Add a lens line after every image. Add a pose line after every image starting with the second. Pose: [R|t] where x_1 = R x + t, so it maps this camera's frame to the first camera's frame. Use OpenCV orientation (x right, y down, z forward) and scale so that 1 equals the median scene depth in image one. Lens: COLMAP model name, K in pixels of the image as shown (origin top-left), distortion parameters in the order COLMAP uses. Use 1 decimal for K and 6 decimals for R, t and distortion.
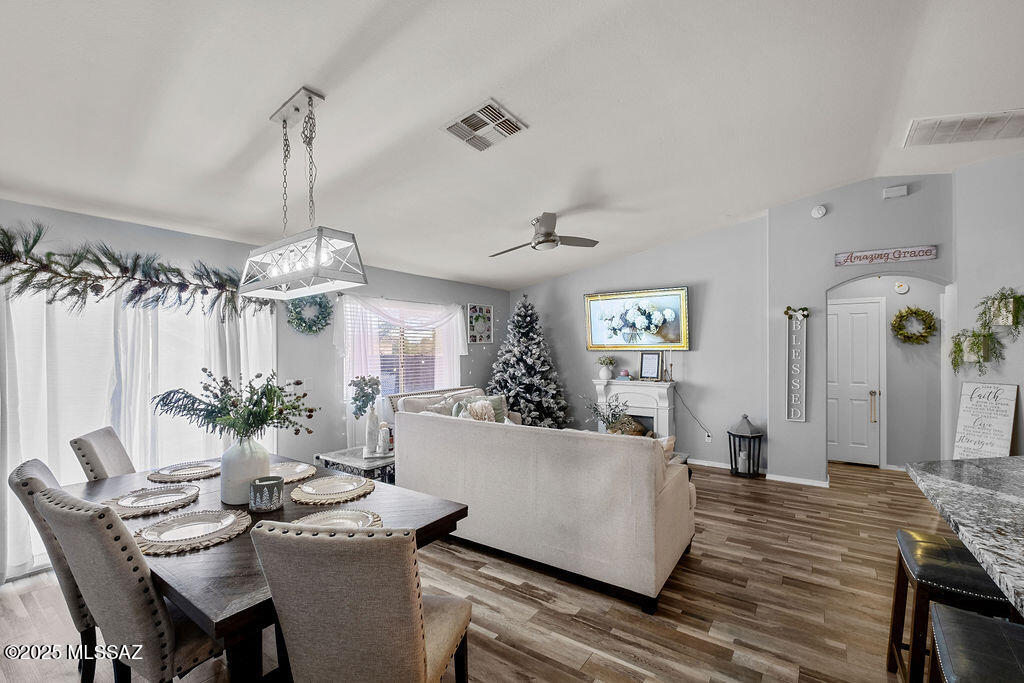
lens RADIAL K [[443.7, 0, 516.3], [0, 443.7, 349.0], [0, 0, 1]] dist [-0.000976, -0.004586]
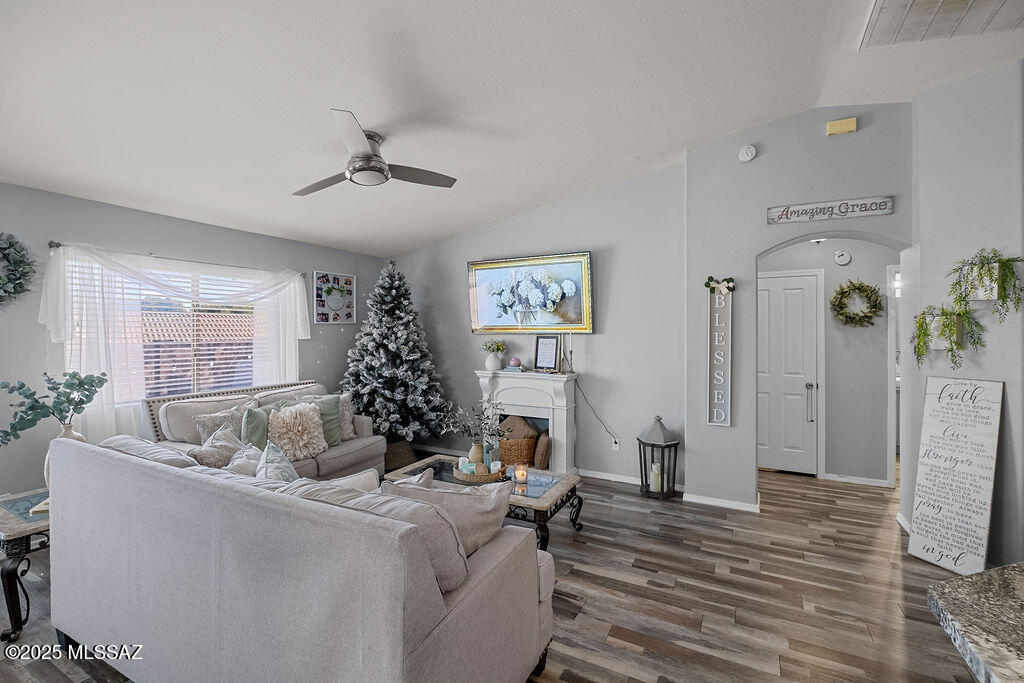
lens RADIAL K [[448.9, 0, 512.0], [0, 448.9, 331.3], [0, 0, 1]] dist [0.003374, -0.005342]
pose [[0.993469, 0.002819, 0.114067, 0.173686], [-0.002671, 0.999995, -0.001446, 0.000965], [-0.114071, 0.001132, 0.993472, 0.250910]]
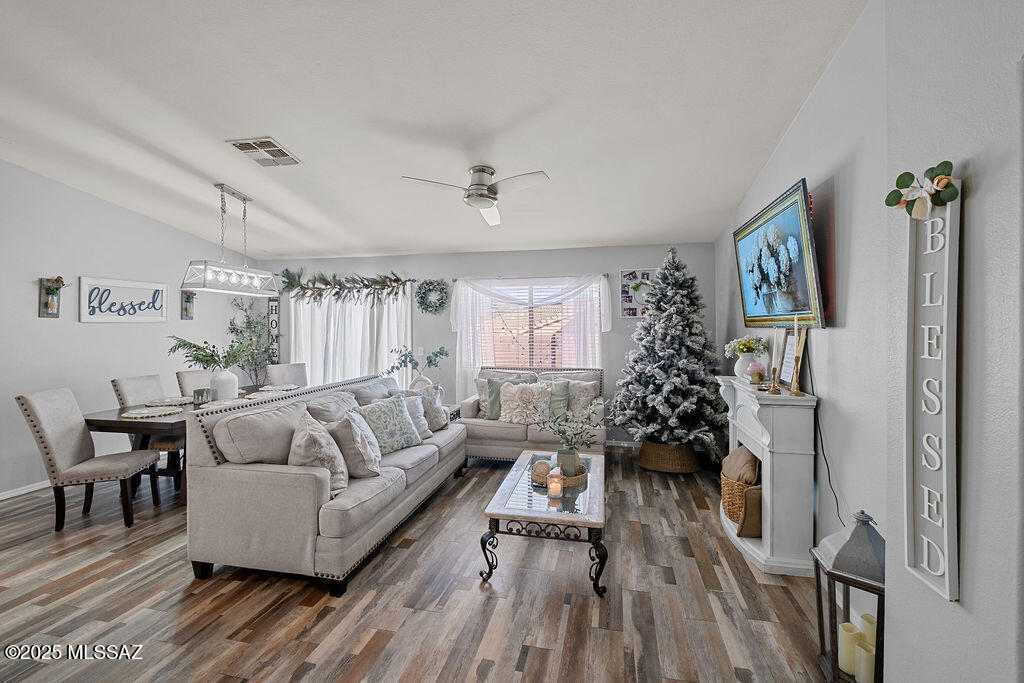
lens RADIAL K [[448.9, 0, 512.0], [0, 448.9, 331.3], [0, 0, 1]] dist [0.003374, -0.005342]
pose [[0.373241, 0.011447, -0.927664, 0.745580], [0.001595, 0.999914, 0.012980, 0.001135], [0.927733, -0.006325, 0.373191, 0.621003]]
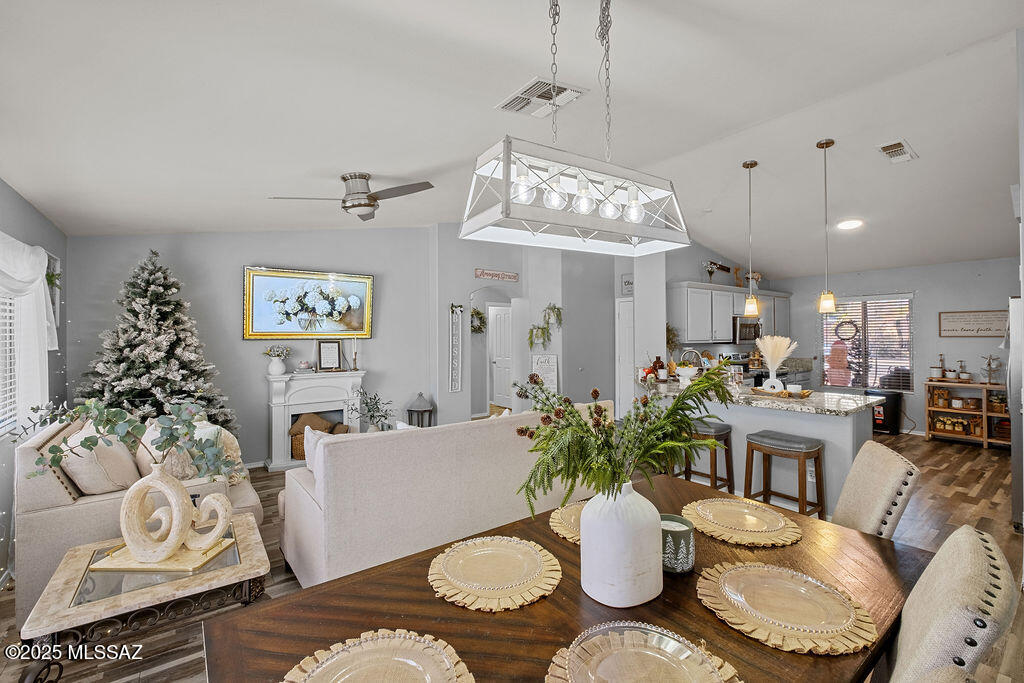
lens RADIAL K [[441.2, 0, 509.5], [0, 441.2, 333.0], [0, 0, 1]] dist [-0.000567, -0.004954]
pose [[0.319669, 0.006591, 0.947506, -0.518792], [0.006209, 0.999940, -0.009051, 0.002407], [-0.947509, 0.008776, 0.319609, 0.408502]]
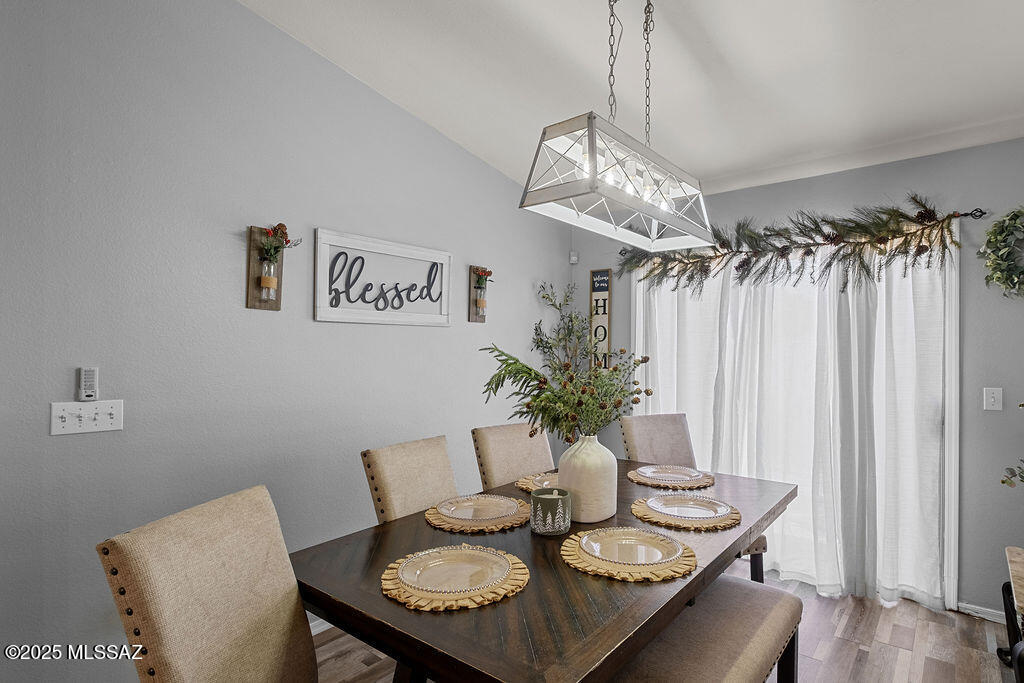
lens RADIAL K [[534.2, 0, 513.7], [0, 534.2, 349.3], [0, 0, 1]] dist [-0.000332, -0.000690]
pose [[-0.082234, 0.002264, -0.996610, 0.137744], [-0.001560, 0.999996, 0.002401, 0.019024], [0.996612, 0.001753, -0.082230, 0.405962]]
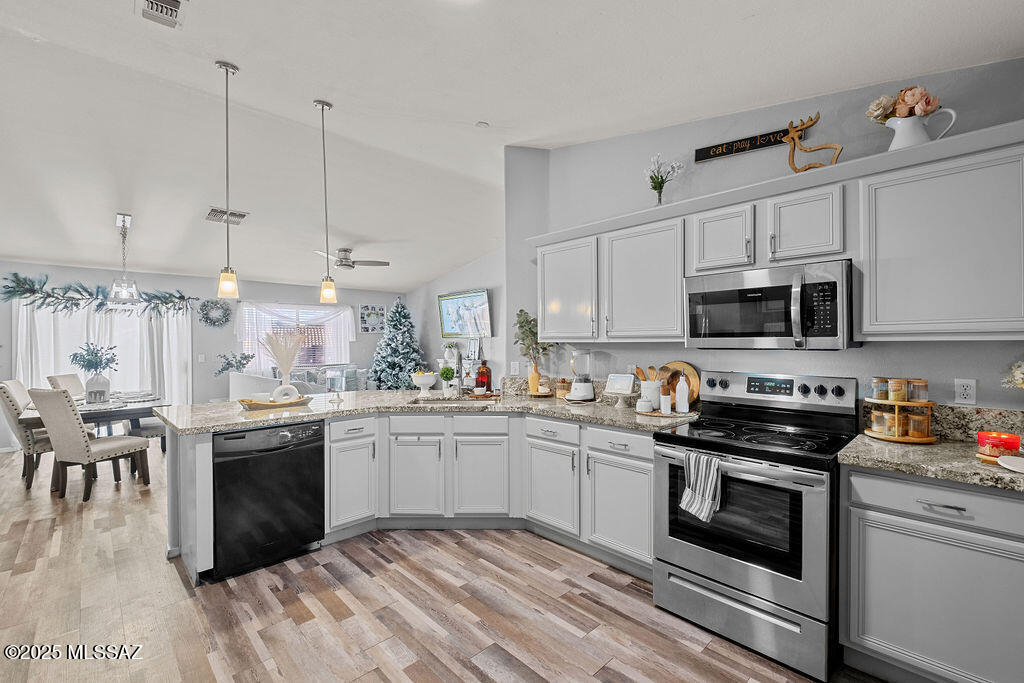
lens RADIAL K [[441.9, 0, 516.2], [0, 441.9, 343.4], [0, 0, 1]] dist [0.002106, -0.006279]
pose [[0.981373, -0.003032, -0.192086, 0.790557], [0.003960, 0.999982, 0.004450, 0.019388], [0.192070, -0.005128, 0.981368, -0.319235]]
